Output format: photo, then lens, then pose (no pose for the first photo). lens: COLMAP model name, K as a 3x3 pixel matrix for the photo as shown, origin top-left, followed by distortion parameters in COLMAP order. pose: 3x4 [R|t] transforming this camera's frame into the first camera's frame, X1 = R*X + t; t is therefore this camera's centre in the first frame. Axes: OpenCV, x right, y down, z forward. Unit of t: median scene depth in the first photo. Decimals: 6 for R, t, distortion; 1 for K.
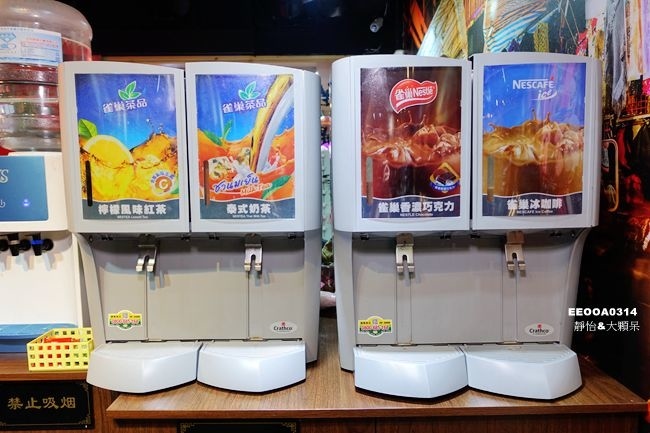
lens RADIAL K [[447.8, 0, 324.3], [0, 447.8, 215.4], [0, 0, 1]] dist [-0.000771, 0.001120]
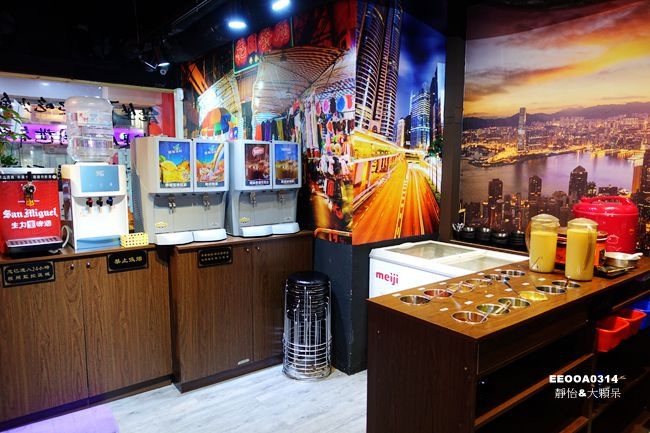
lens RADIAL K [[447.8, 0, 324.7], [0, 447.8, 215.7], [0, 0, 1]] dist [-0.000771, 0.001120]
pose [[0.795835, -0.058585, 0.602673, -1.492734], [0.041697, 0.998248, 0.041977, 0.112661], [-0.604076, -0.008277, 0.796883, -2.083242]]
